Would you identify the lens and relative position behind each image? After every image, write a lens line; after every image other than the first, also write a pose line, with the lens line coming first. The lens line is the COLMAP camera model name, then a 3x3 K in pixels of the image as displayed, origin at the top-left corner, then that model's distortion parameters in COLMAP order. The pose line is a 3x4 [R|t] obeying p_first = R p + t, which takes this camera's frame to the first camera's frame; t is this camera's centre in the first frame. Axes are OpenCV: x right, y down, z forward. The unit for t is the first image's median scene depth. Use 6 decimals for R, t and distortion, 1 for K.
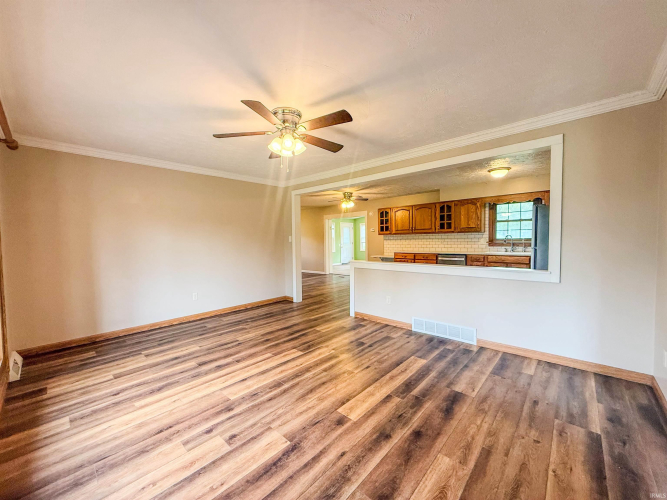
lens RADIAL K [[265.7, 0, 332.0], [0, 265.7, 248.0], [0, 0, 1]] dist [0.000293, 0.000327]
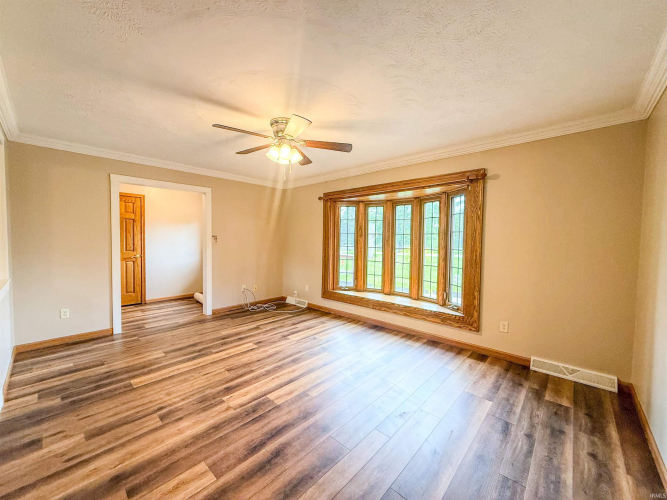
lens RADIAL K [[265.7, 0, 333.3], [0, 265.7, 249.5], [0, 0, 1]] dist [0.000293, 0.000327]
pose [[-0.999983, 0.004466, -0.003806, -0.342157], [0.004195, 0.997644, 0.068480, -0.078555], [0.004103, 0.068463, -0.997645, 2.000063]]
